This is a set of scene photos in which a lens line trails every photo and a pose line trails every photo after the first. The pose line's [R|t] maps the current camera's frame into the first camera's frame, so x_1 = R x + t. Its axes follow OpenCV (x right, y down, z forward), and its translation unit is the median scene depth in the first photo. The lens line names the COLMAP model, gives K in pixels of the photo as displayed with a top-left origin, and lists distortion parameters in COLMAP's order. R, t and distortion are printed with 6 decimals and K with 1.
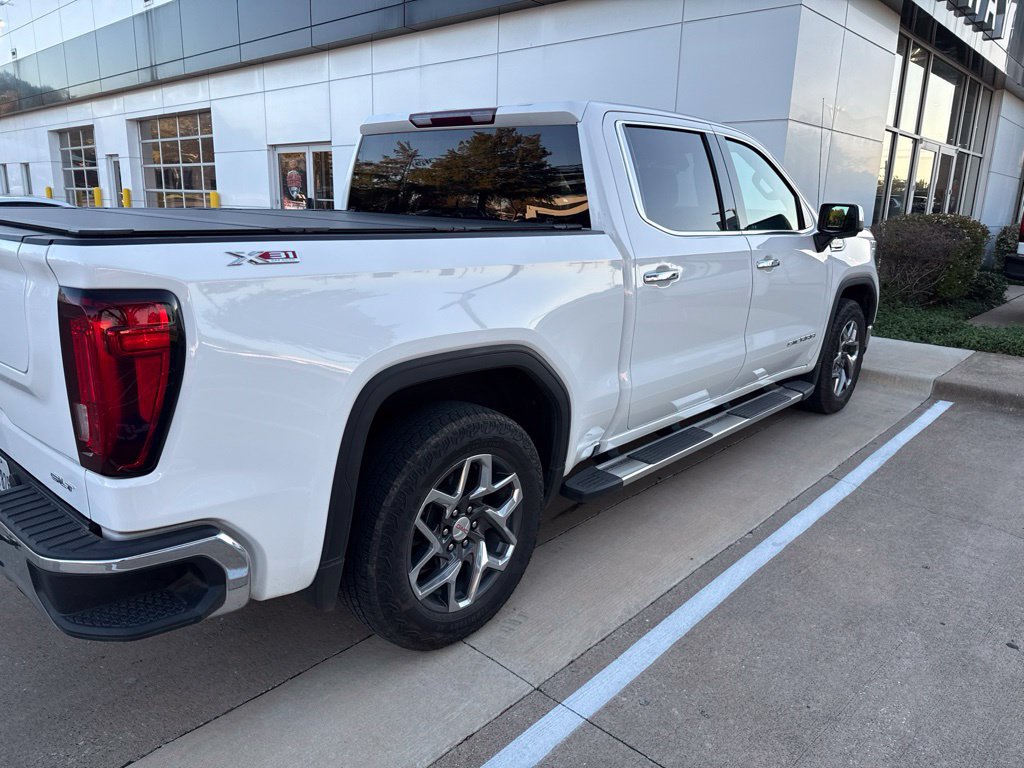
lens RADIAL K [[704.0, 0, 513.7], [0, 704.0, 384.4], [0, 0, 1]] dist [-0.012366, -0.006027]
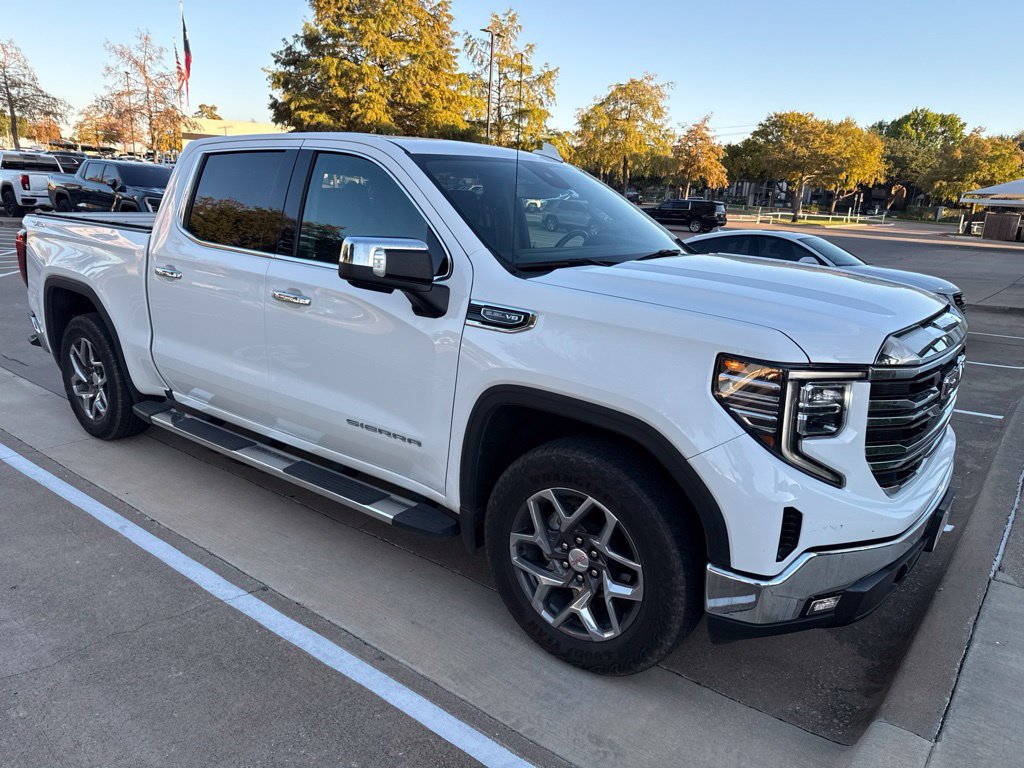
lens RADIAL K [[704.0, 0, 528.1], [0, 704.0, 425.9], [0, 0, 1]] dist [-0.012366, -0.006027]
pose [[0.088817, 0.288107, -0.953470, 1.755917], [-0.272588, 0.927740, 0.254940, -0.458150], [0.958023, 0.237261, 0.160934, 1.707634]]
